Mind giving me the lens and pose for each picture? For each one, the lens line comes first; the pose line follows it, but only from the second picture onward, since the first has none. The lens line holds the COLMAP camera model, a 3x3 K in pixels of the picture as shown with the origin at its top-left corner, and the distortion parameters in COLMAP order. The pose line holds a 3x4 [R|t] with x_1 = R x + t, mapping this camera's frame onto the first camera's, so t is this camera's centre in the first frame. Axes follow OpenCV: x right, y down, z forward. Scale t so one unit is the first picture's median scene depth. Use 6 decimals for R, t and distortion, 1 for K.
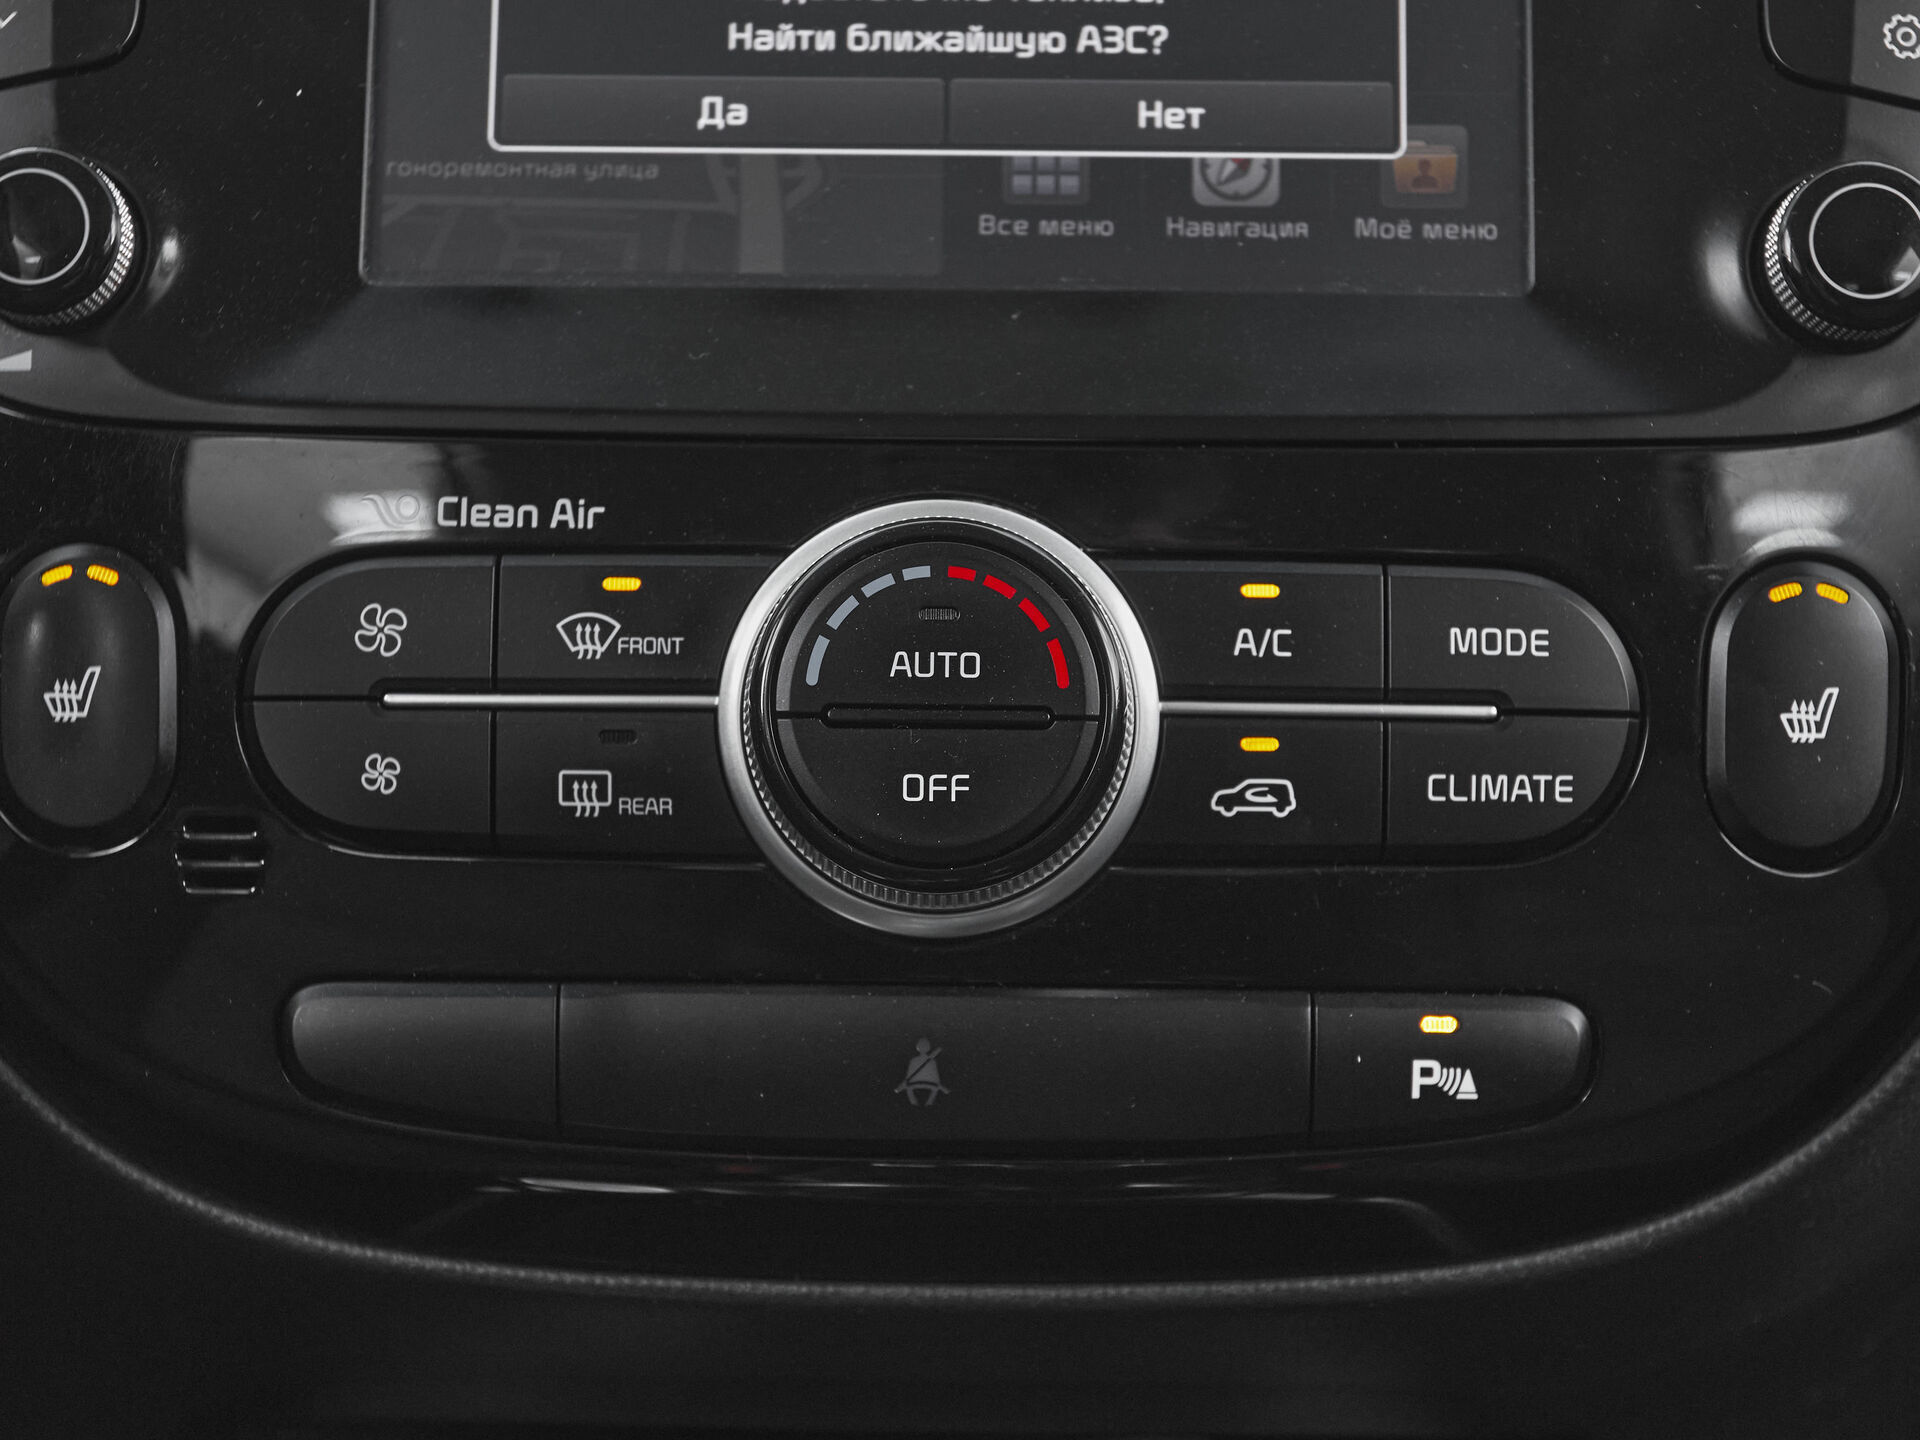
lens RADIAL K [[2622.3, 0, 965.6], [0, 2622.3, 726.2], [0, 0, 1]] dist [0.035918, 0.000000]
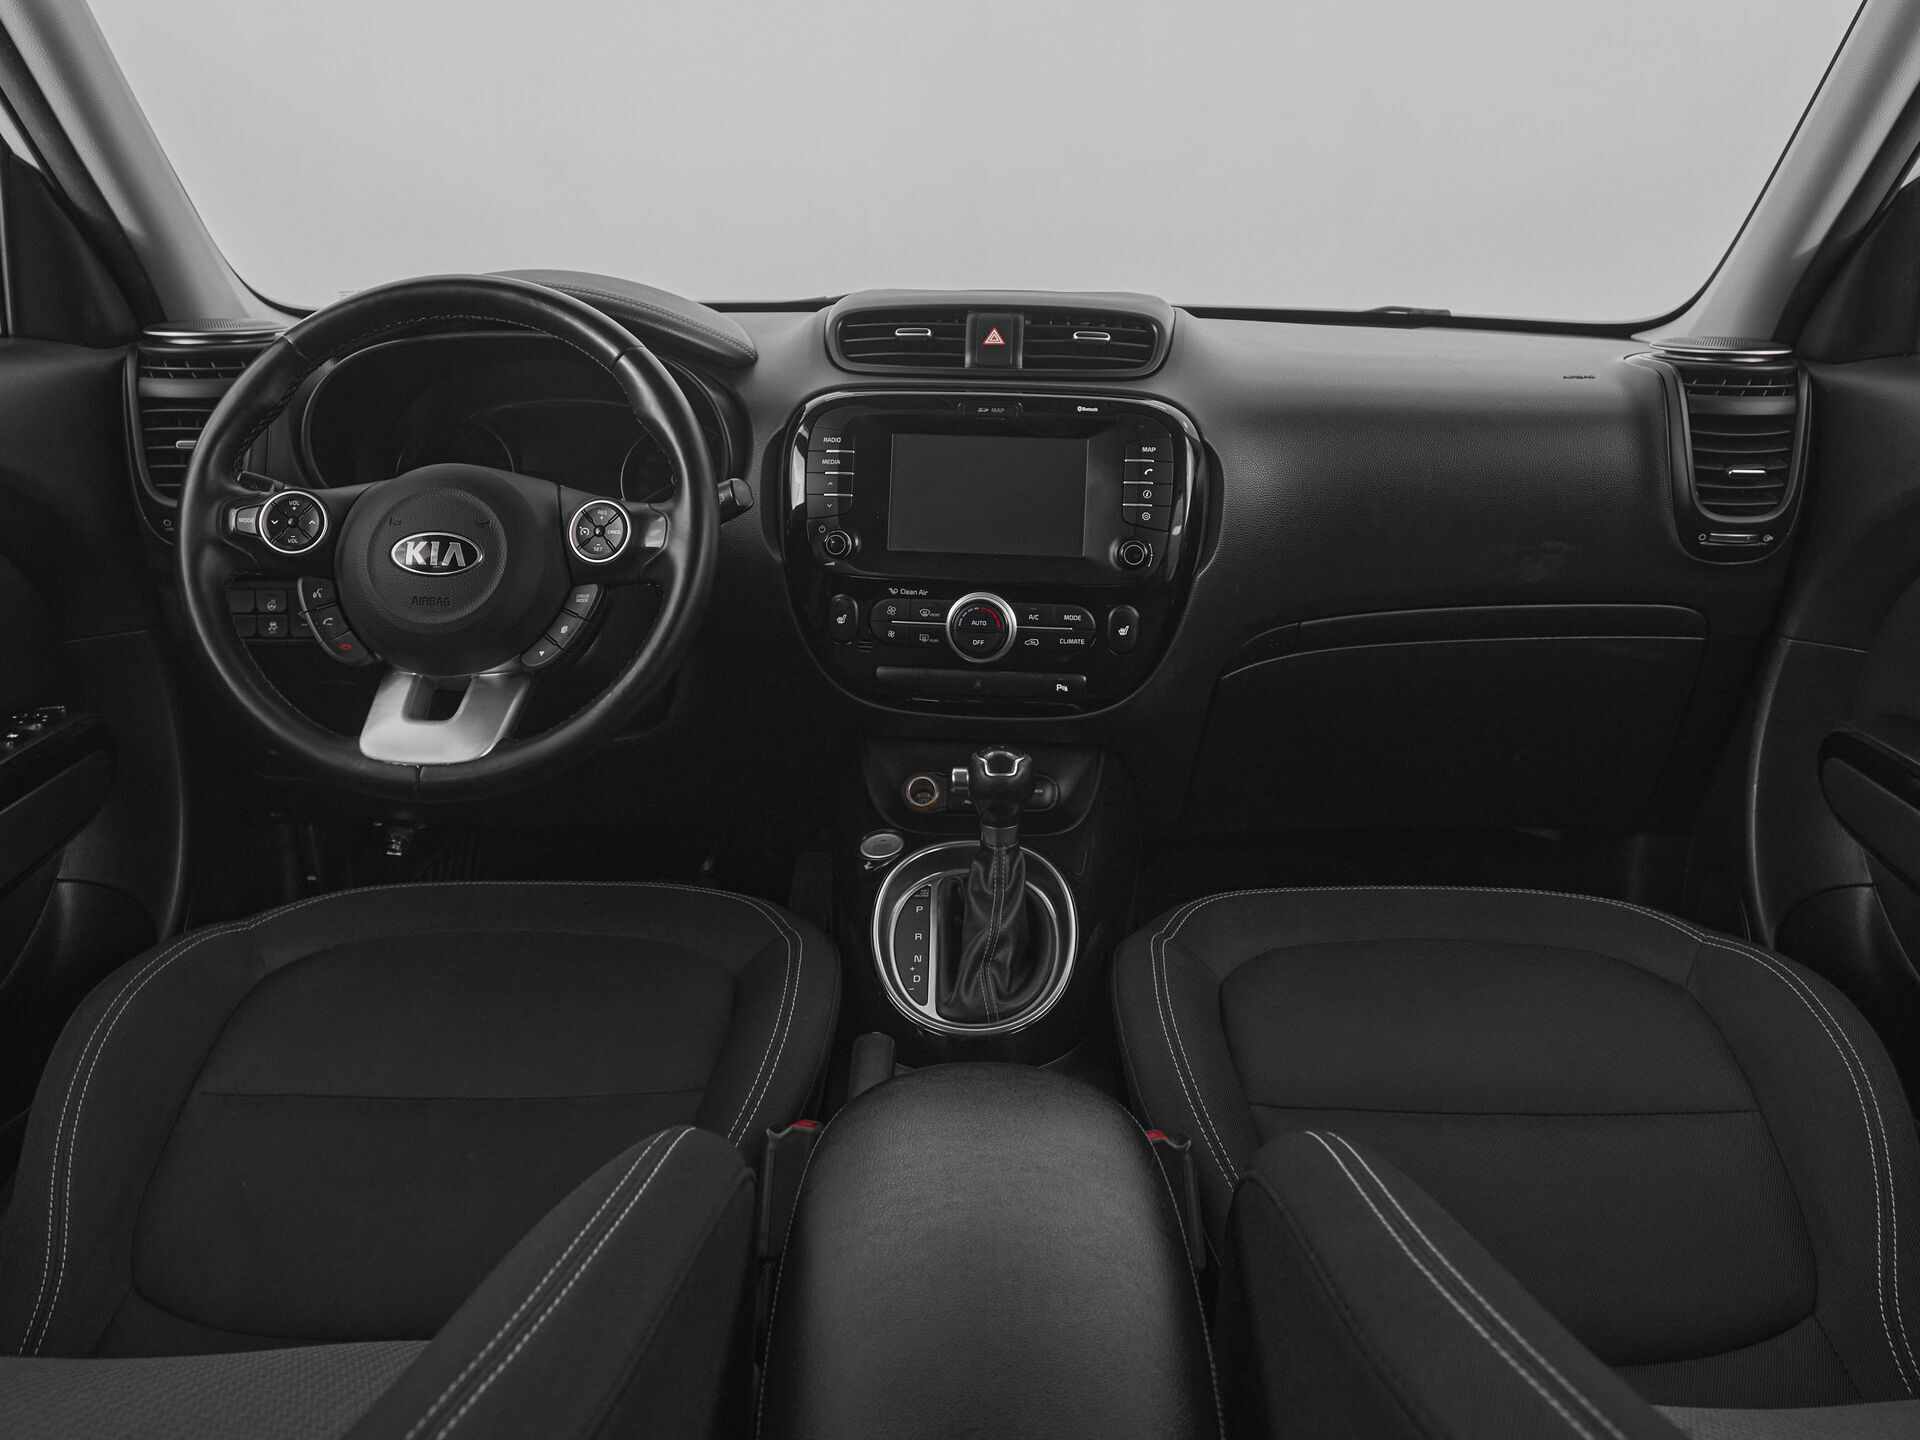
lens RADIAL K [[1492.4, 0, 1005.8], [0, 1492.4, 640.3], [0, 0, 1]] dist [-0.002801, 0.001834]
pose [[0.997704, 0.027503, -0.061896, 0.263197], [-0.018993, 0.990786, 0.134100, -0.441782], [0.065014, -0.132617, 0.989033, -2.452156]]
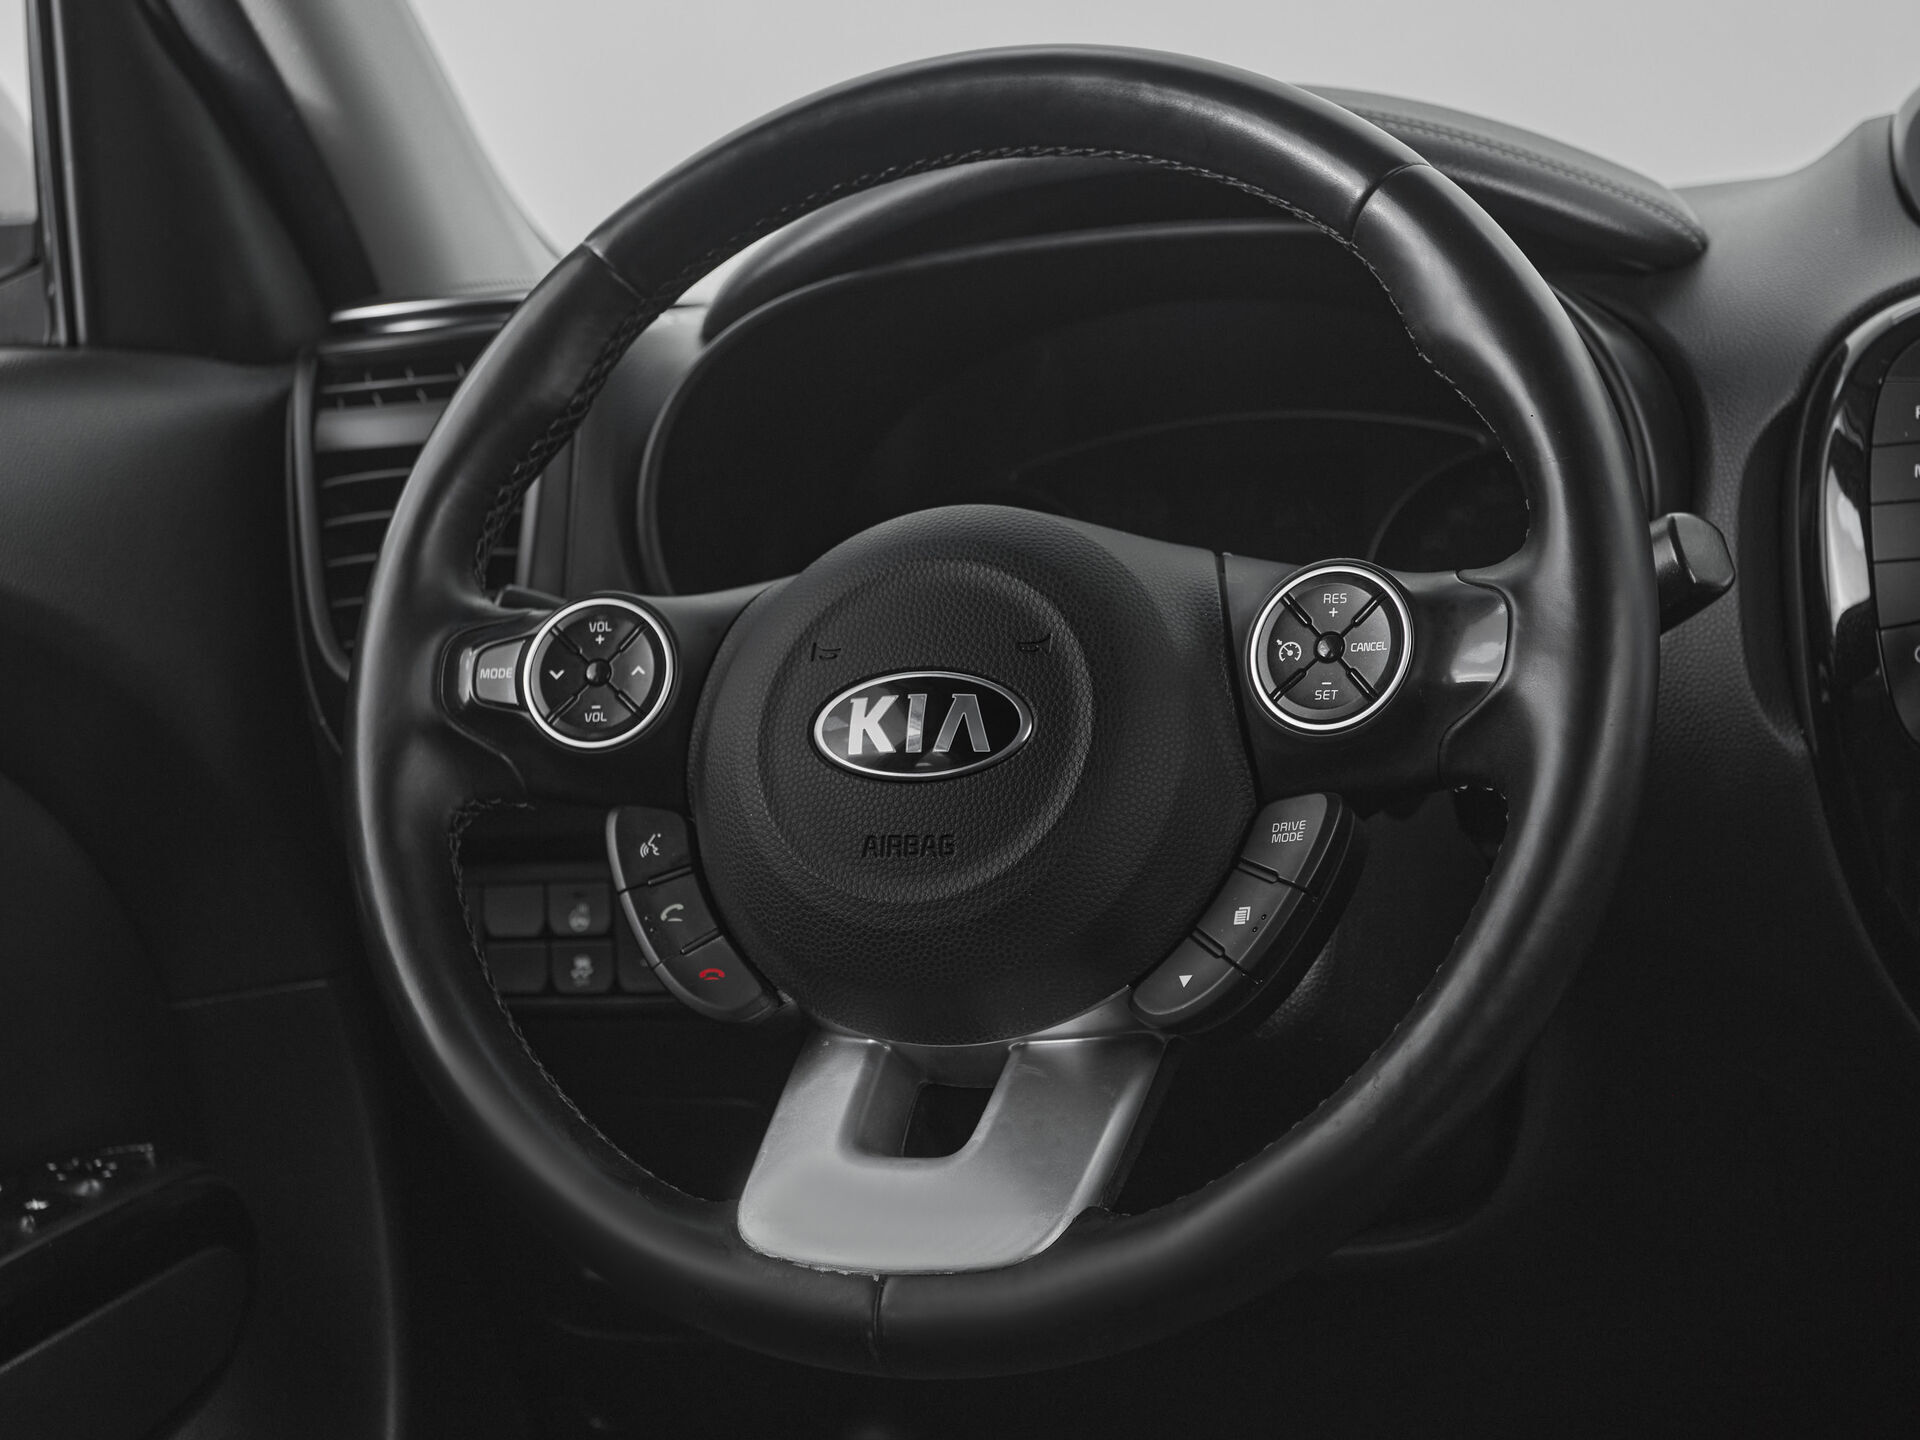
lens RADIAL K [[3046.2, 0, 865.9], [0, 3046.2, 691.2], [0, 0, 1]] dist [-0.003430, 0.000000]
pose [[0.893714, -0.041009, -0.446760, -0.040565], [0.038498, 0.999151, -0.014701, -0.185194], [0.446983, -0.004061, 0.894533, -1.690409]]
